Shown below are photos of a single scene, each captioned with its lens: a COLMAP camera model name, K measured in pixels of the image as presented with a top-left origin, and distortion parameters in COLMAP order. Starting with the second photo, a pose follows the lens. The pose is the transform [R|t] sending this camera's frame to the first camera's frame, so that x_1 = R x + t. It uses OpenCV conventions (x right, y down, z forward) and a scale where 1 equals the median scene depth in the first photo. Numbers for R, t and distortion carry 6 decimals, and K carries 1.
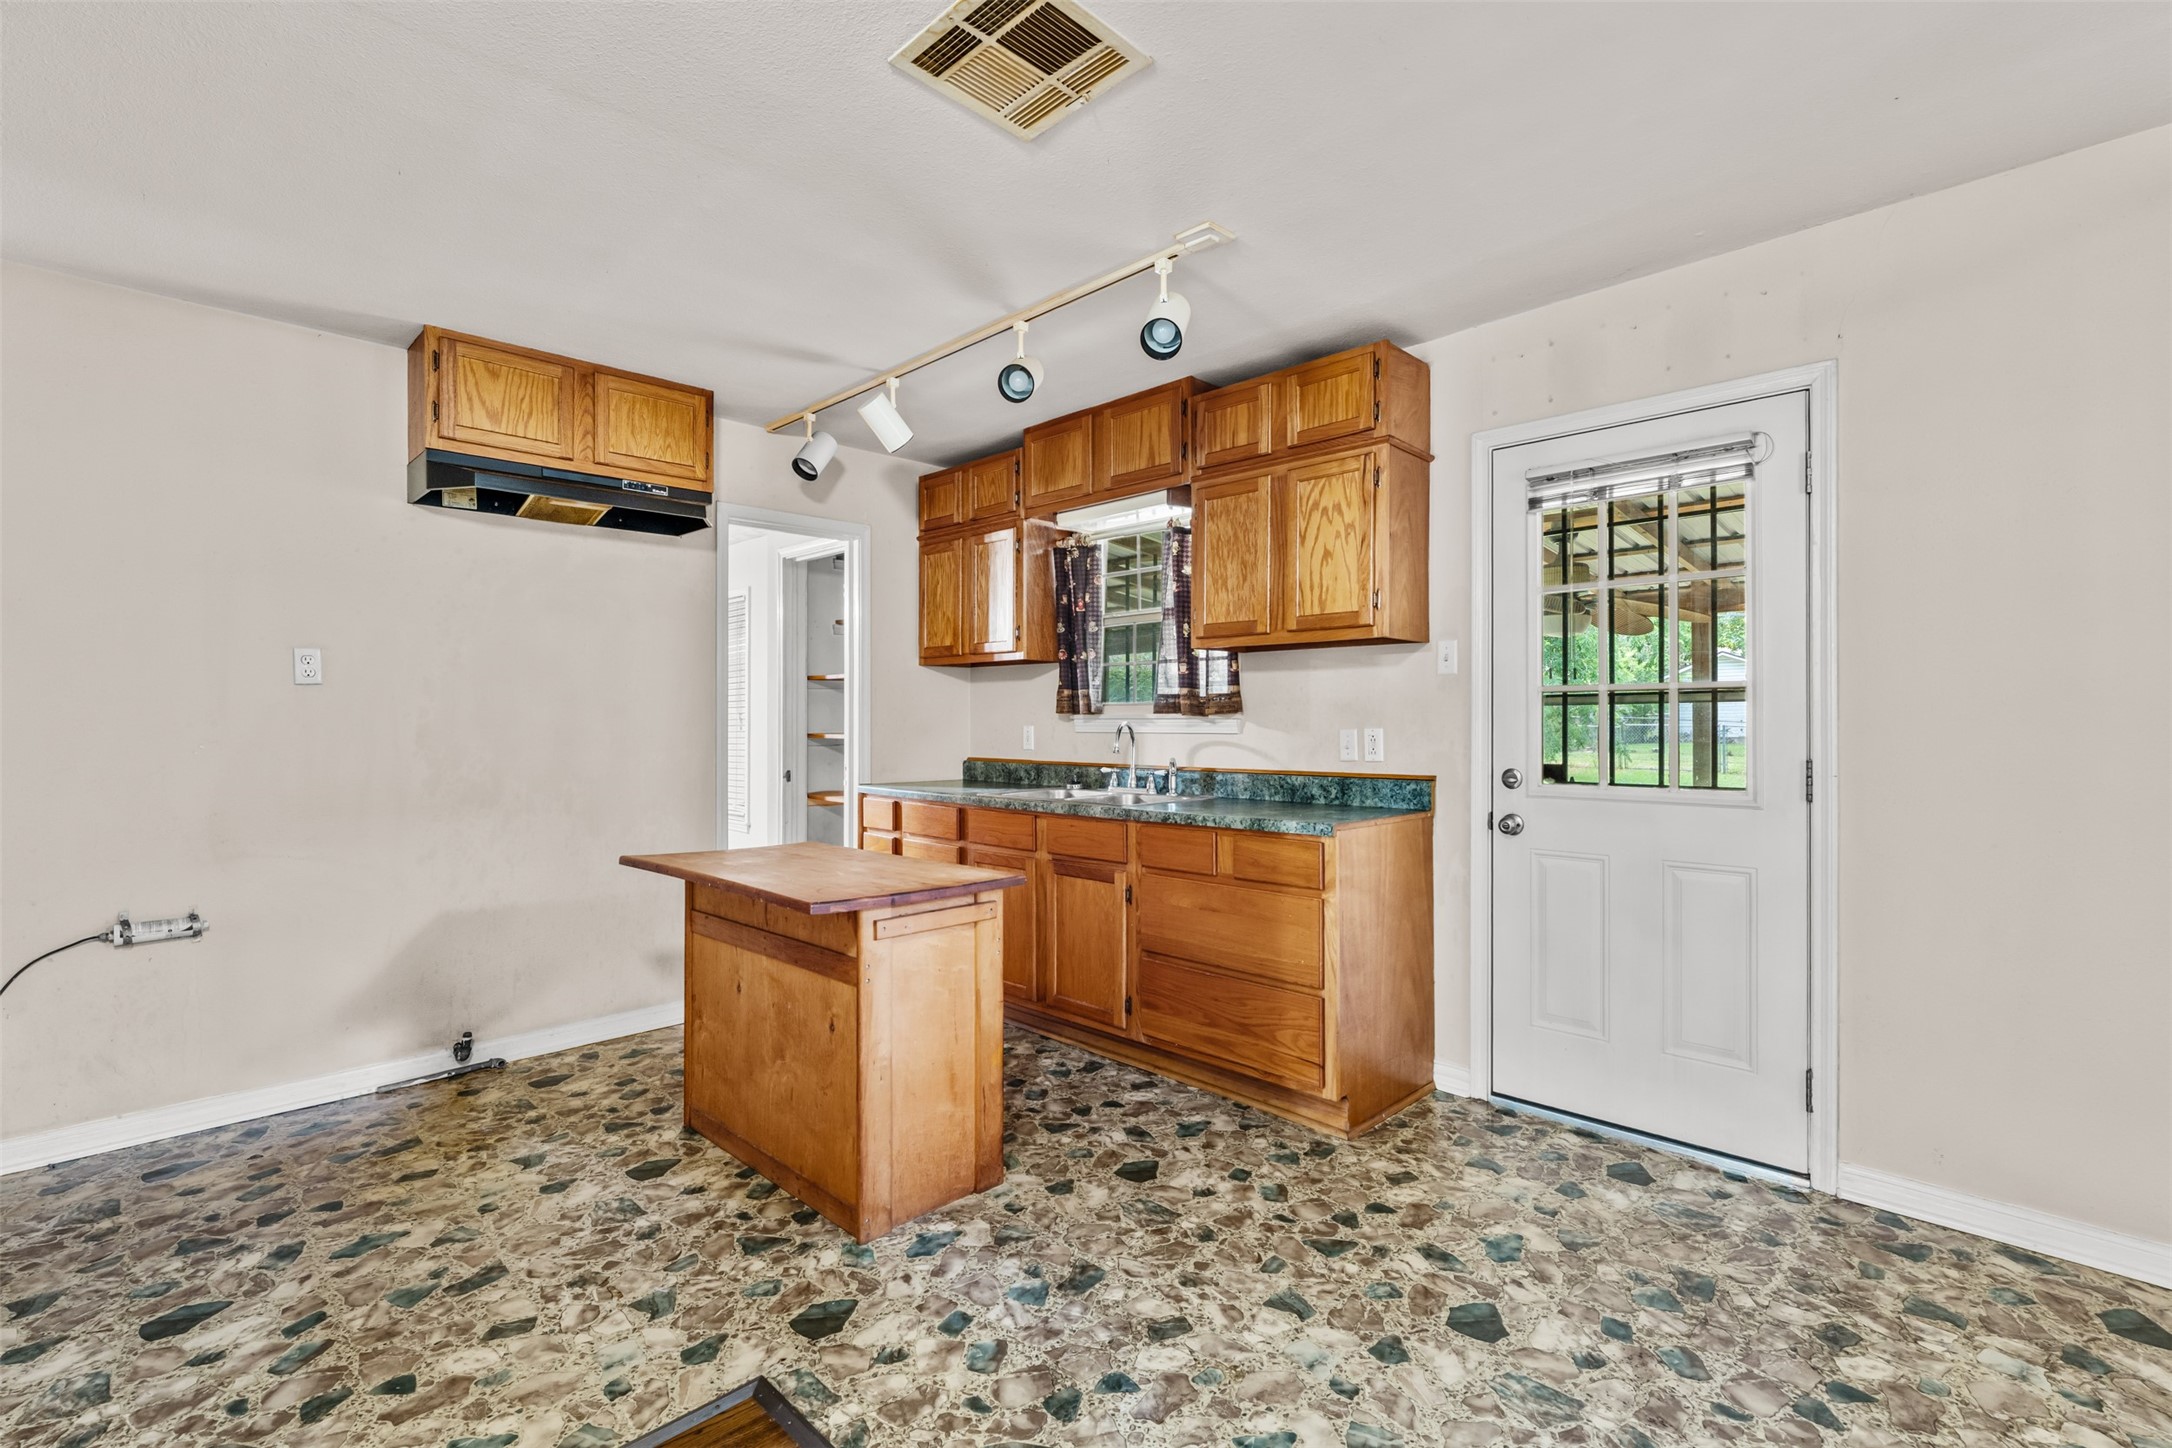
lens RADIAL K [[965.9, 0, 1093.2], [0, 965.9, 720.0], [0, 0, 1]] dist [-0.000320, -0.000069]
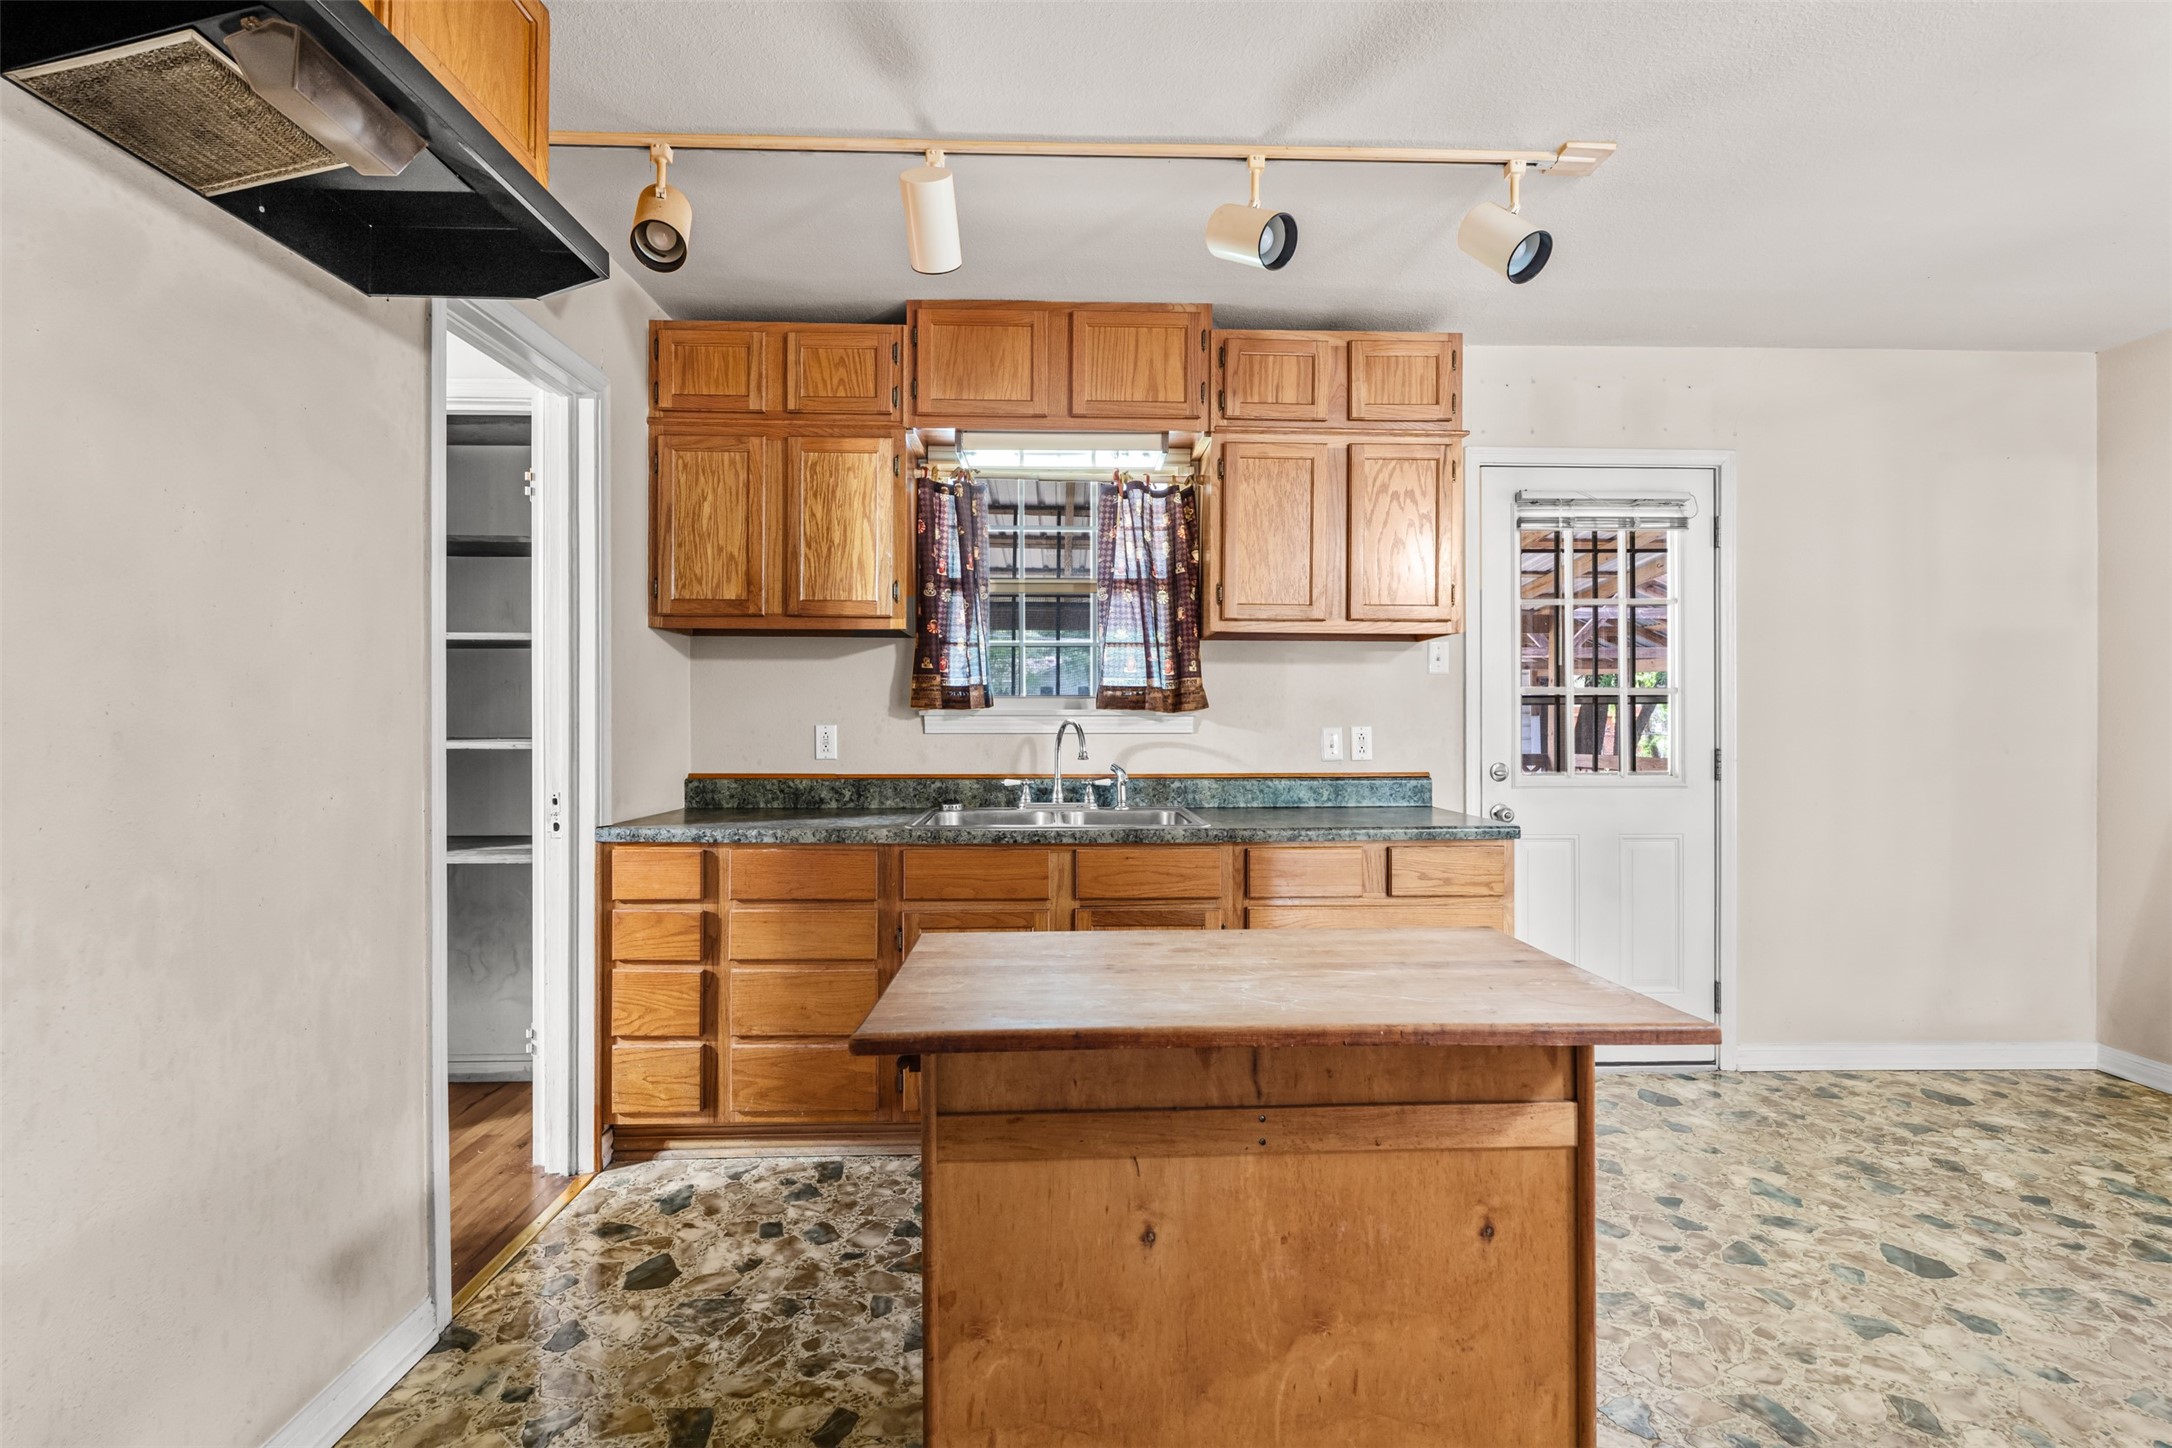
lens RADIAL K [[951.0, 0, 1093.1], [0, 951.0, 721.9], [0, 0, 1]] dist [0.000088, -0.000304]
pose [[0.691408, 0.001740, 0.722462, -0.644188], [-0.001151, 0.999998, -0.001307, 0.006489], [-0.722463, 0.000072, 0.691409, 0.580284]]
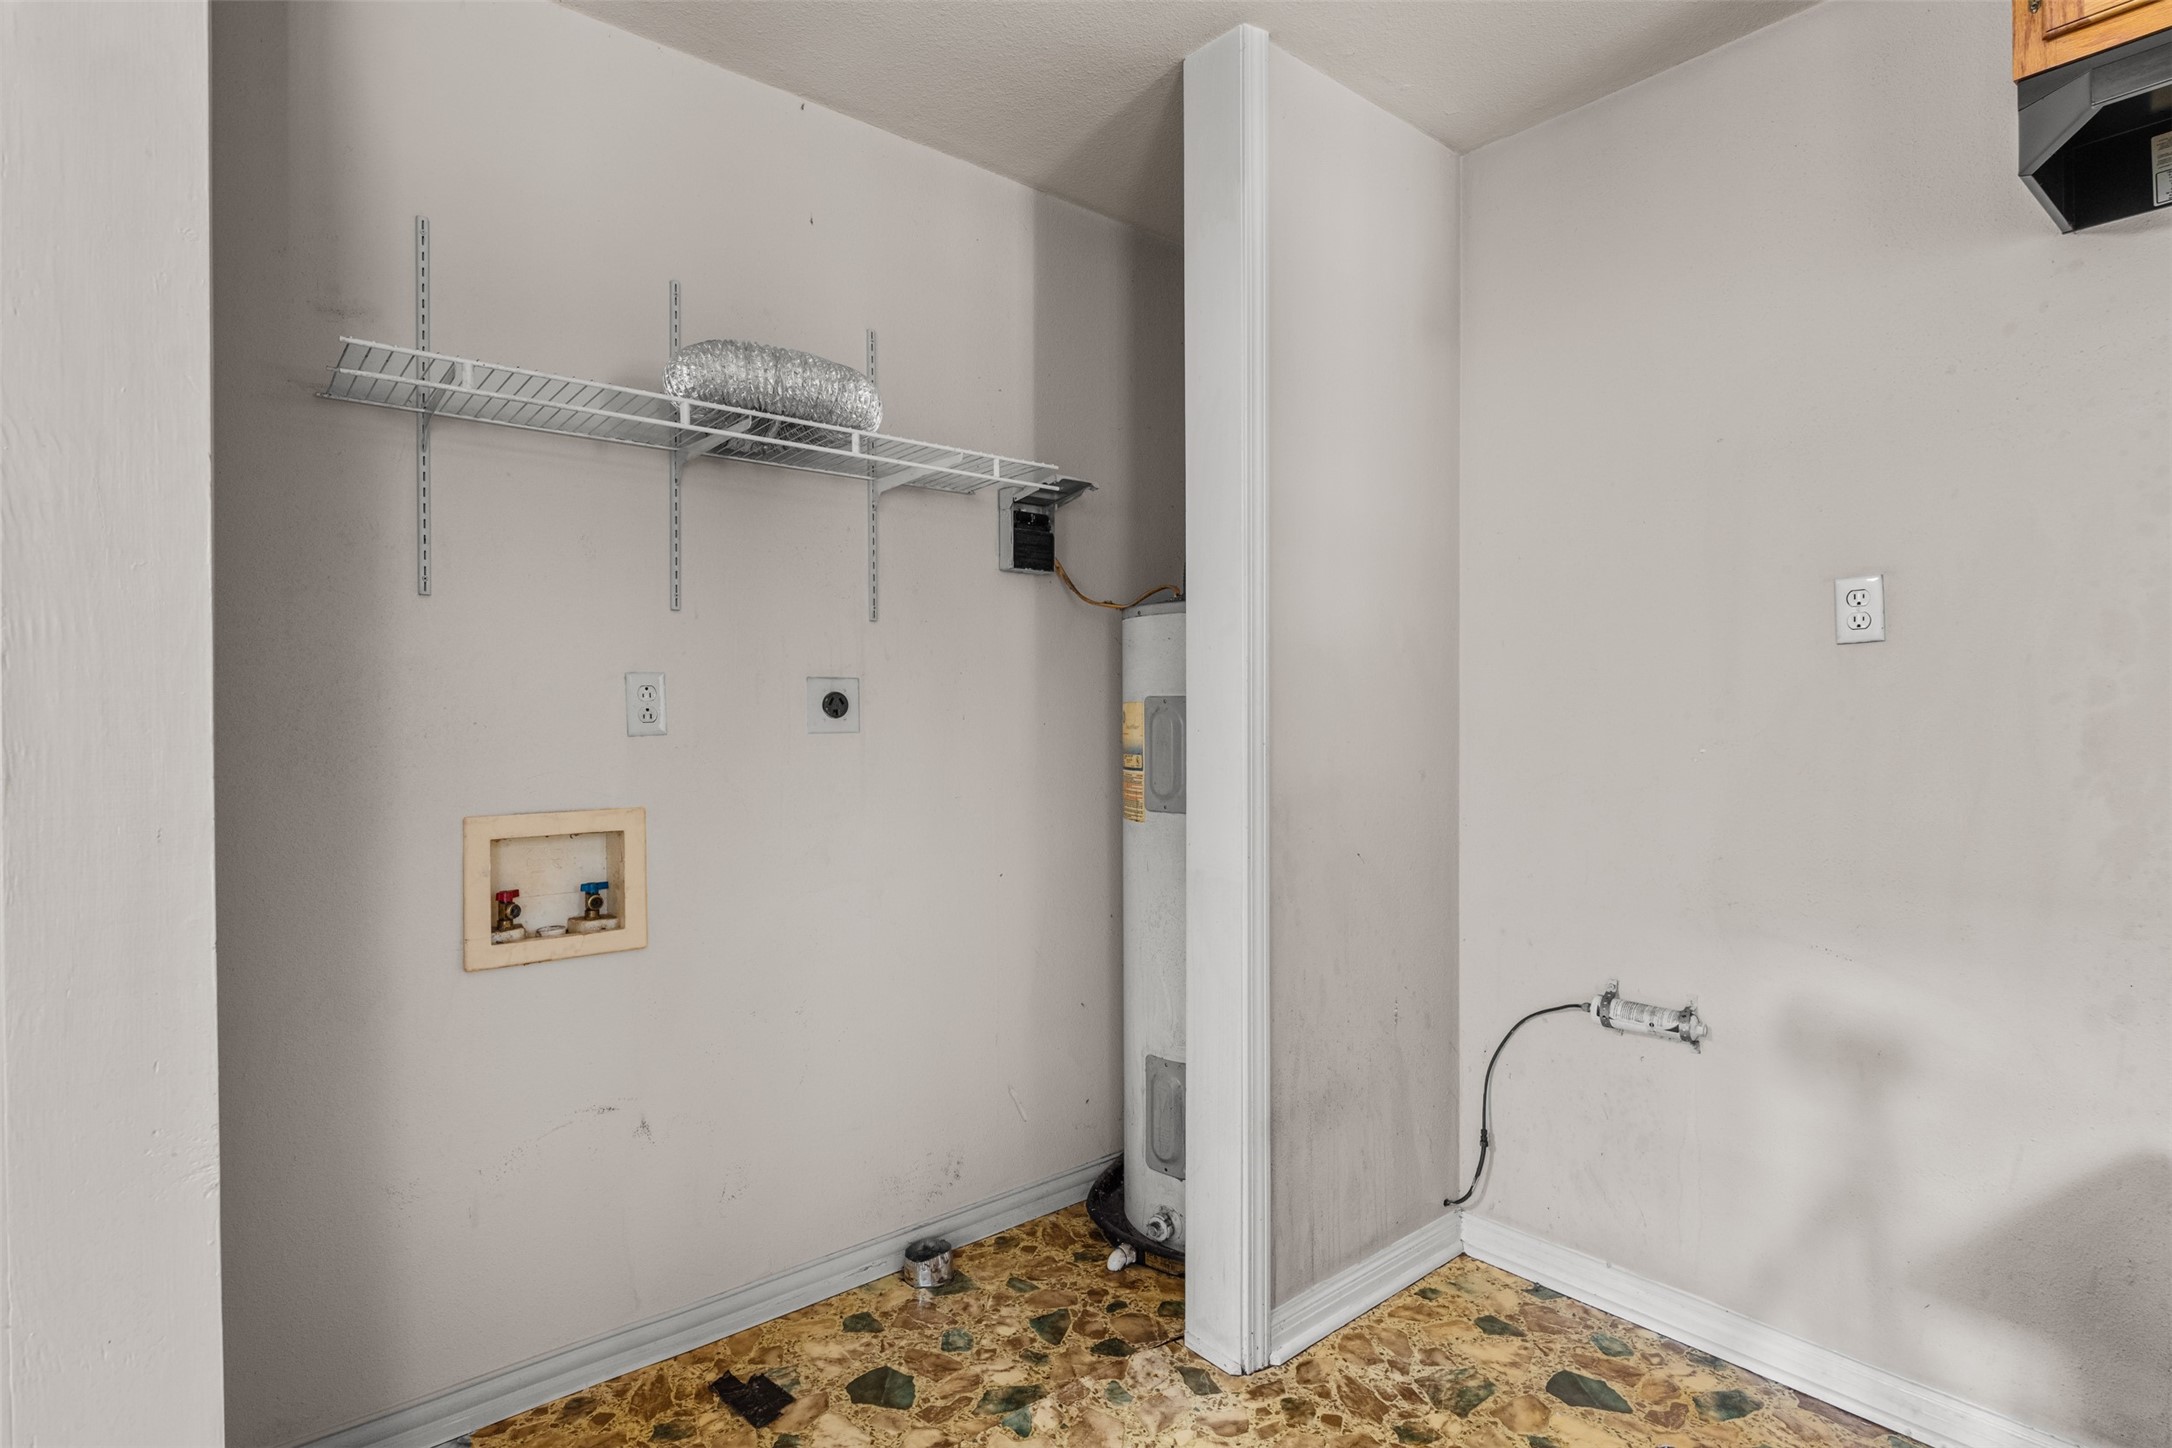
lens RADIAL K [[1081.8, 0, 1082.4], [0, 1081.8, 722.1], [0, 0, 1]] dist [-0.000777, -0.000075]
pose [[-0.097384, 0.010220, -0.995194, -0.157982], [0.004426, 0.999942, 0.009836, -0.000088], [0.995237, -0.003447, -0.097424, 0.612030]]
